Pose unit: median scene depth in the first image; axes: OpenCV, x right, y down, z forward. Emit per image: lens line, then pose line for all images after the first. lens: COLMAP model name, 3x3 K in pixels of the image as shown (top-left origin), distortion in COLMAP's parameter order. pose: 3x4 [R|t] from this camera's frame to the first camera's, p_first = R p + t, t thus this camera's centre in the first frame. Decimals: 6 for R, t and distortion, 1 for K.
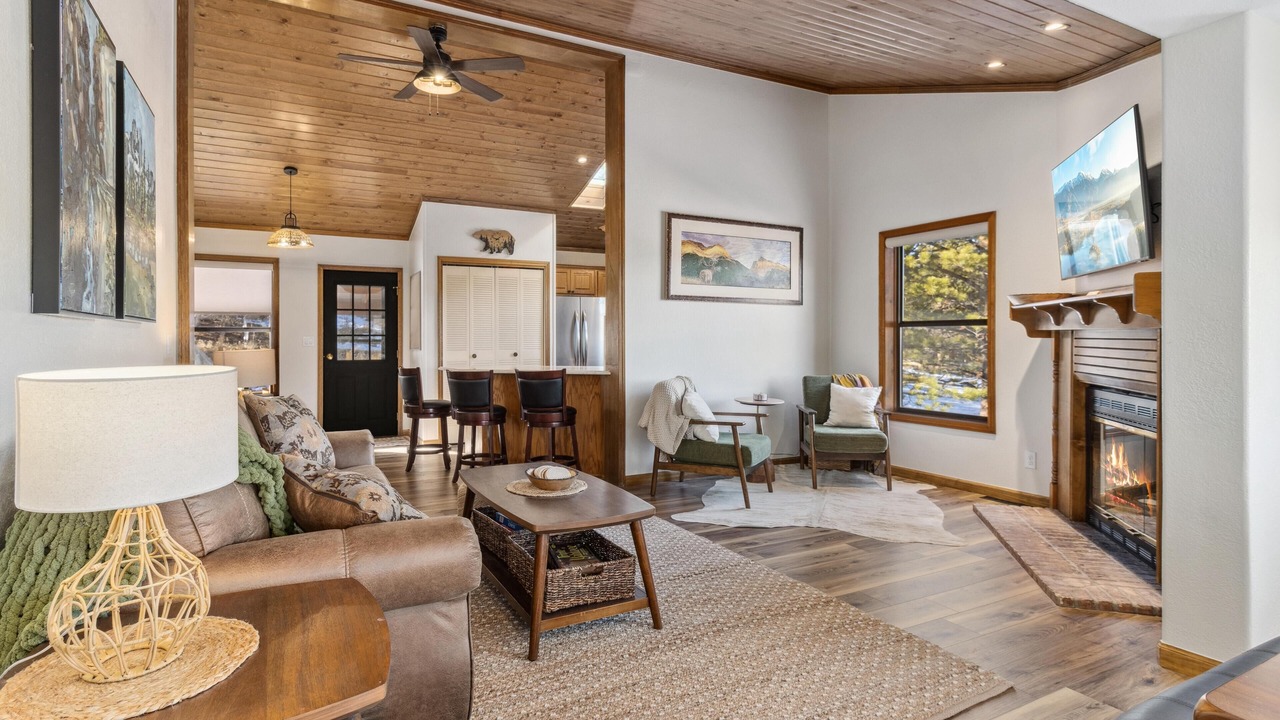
lens RADIAL K [[546.4, 0, 639.7], [0, 546.4, 344.1], [0, 0, 1]] dist [0.002065, 0.000224]
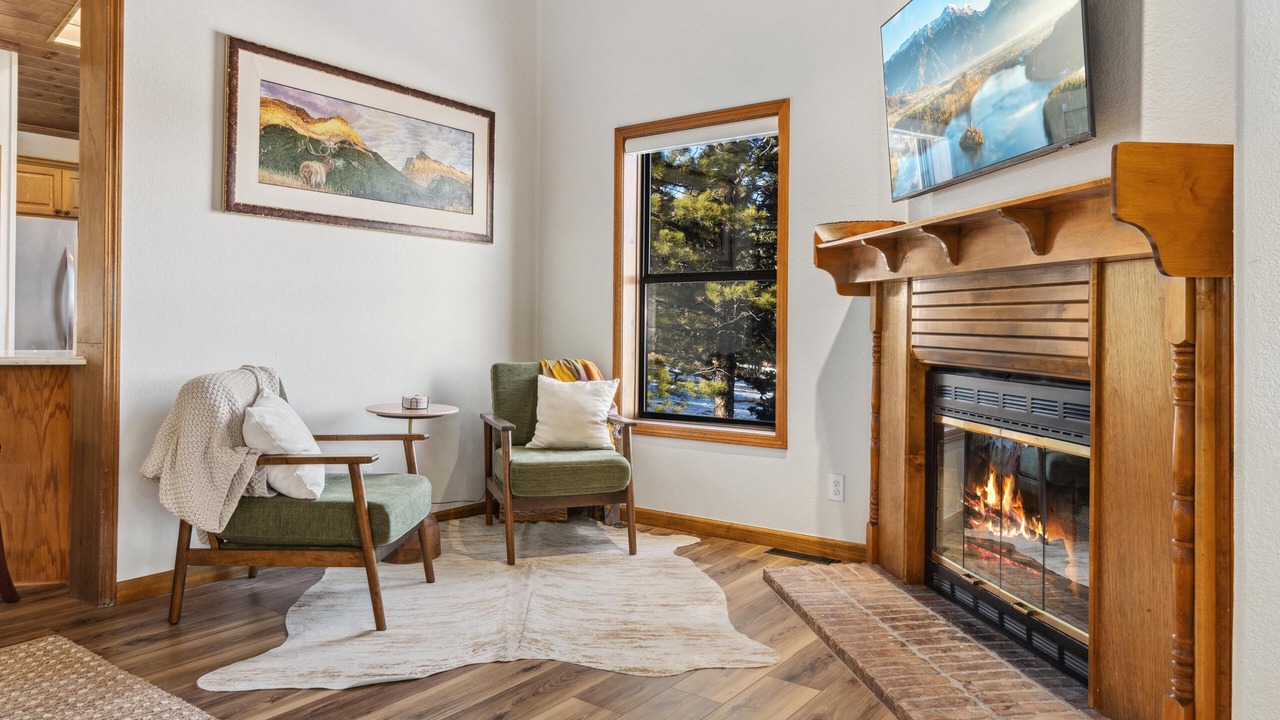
lens RADIAL K [[876.7, 0, 639.6], [0, 876.7, 326.5], [0, 0, 1]] dist [0.001344, 0.000875]
pose [[0.897497, 0.005917, 0.440980, 0.044052], [-0.010657, 0.999909, 0.008275, 0.014111], [-0.440891, -0.012126, 0.897479, 0.146731]]
